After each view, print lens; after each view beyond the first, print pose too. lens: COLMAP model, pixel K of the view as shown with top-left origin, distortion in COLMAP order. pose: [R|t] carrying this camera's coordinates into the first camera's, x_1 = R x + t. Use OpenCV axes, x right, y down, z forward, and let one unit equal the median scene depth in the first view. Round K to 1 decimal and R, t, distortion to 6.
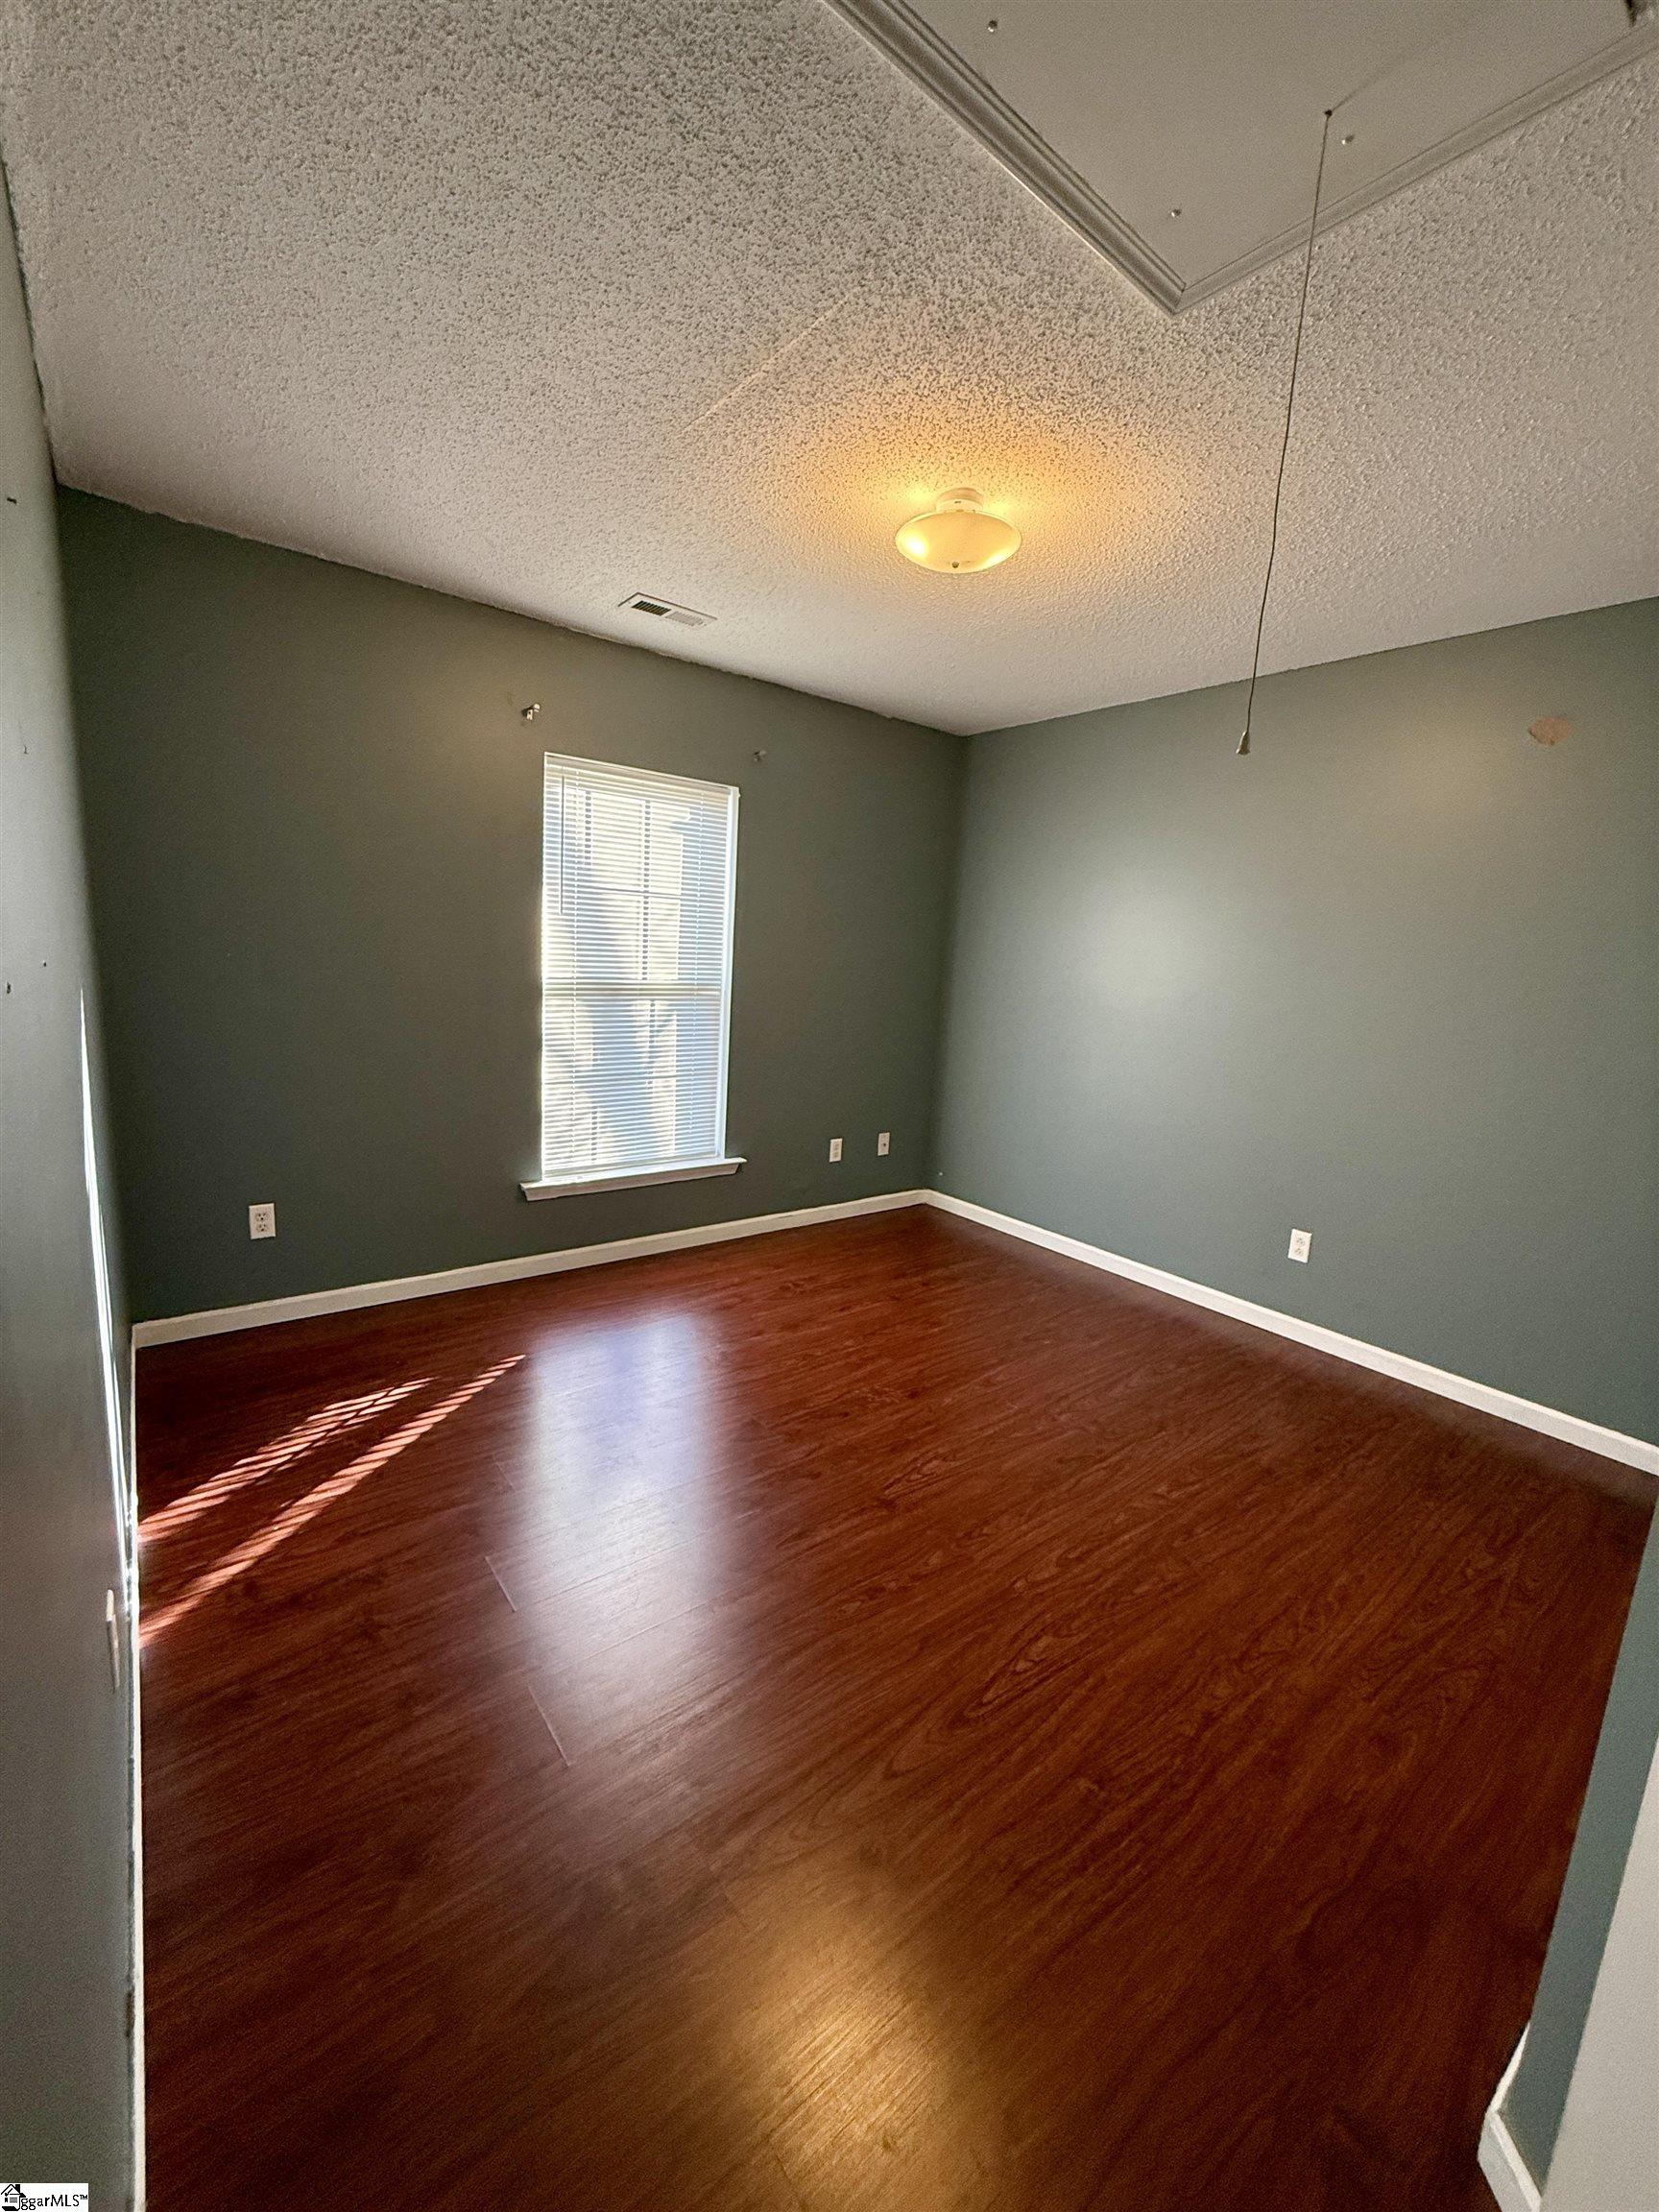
lens RADIAL K [[881.7, 0, 828.8], [0, 881.7, 1102.3], [0, 0, 1]] dist [-0.000832, 0.000697]
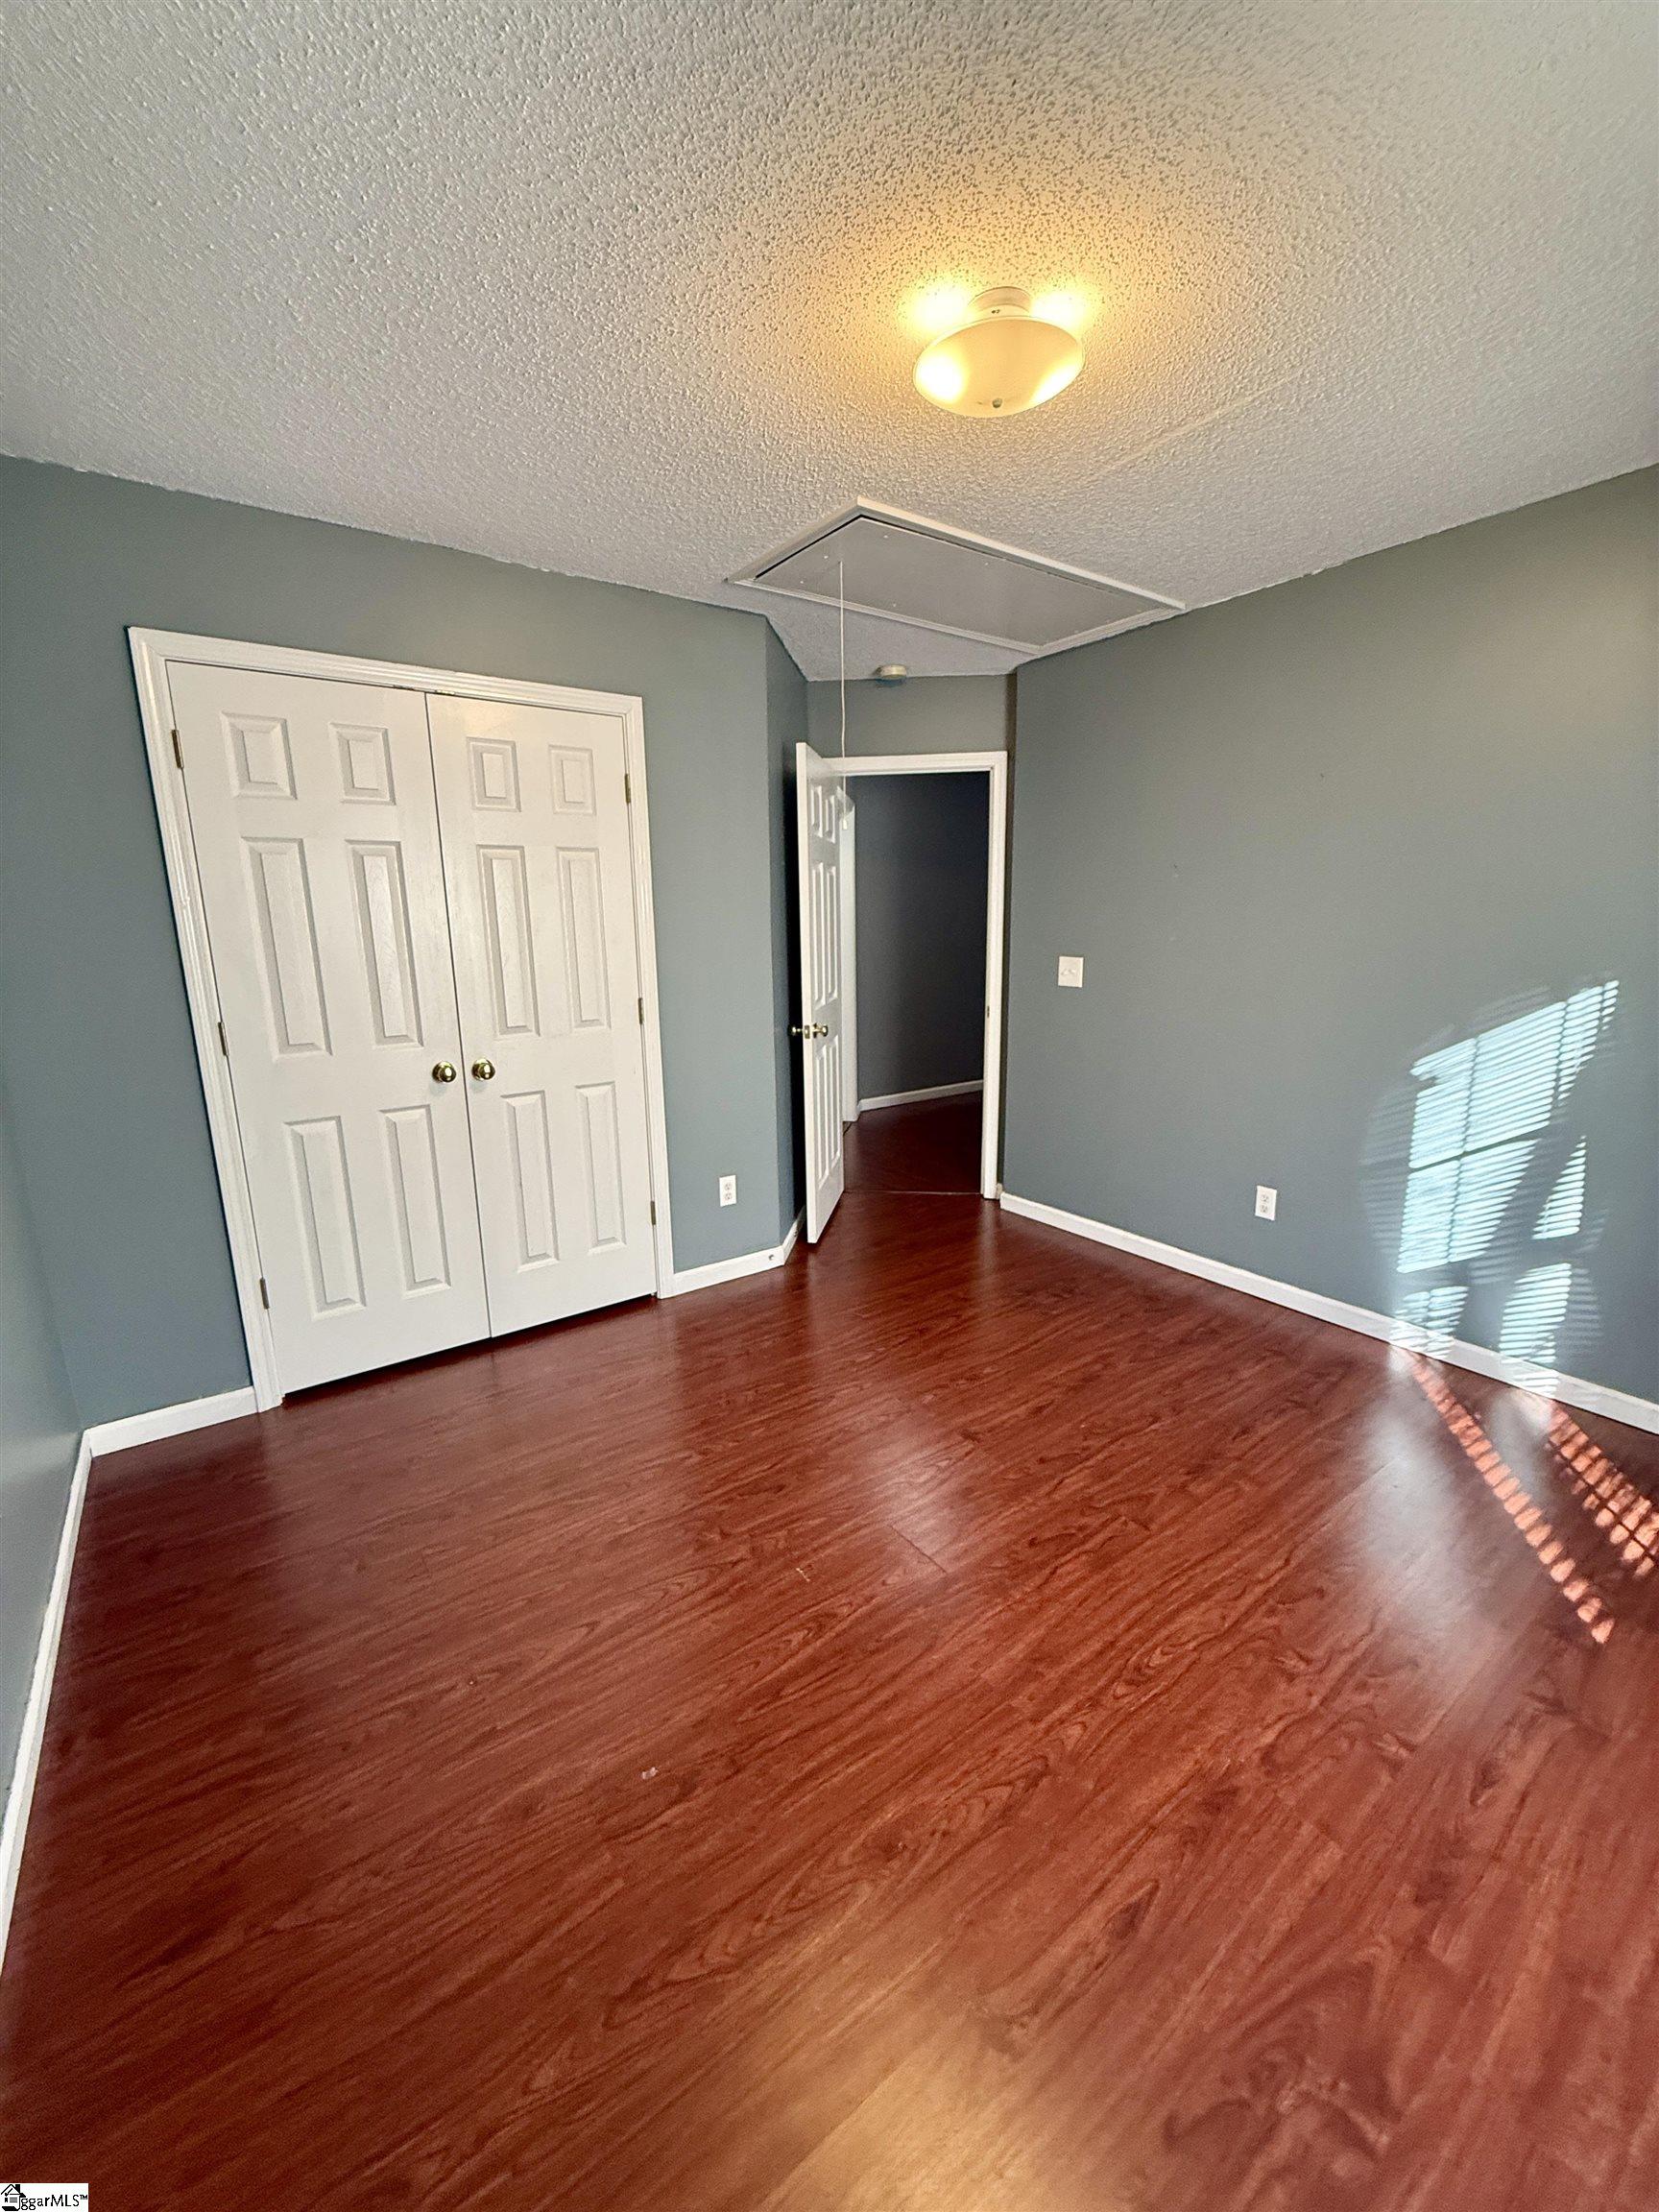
lens RADIAL K [[881.7, 0, 828.8], [0, 881.7, 1102.3], [0, 0, 1]] dist [-0.000832, 0.000697]
pose [[-0.998222, -0.051420, 0.030142, 0.171281], [-0.036279, 0.925410, 0.377226, -0.249225], [-0.047290, 0.375462, -0.925631, 1.395490]]
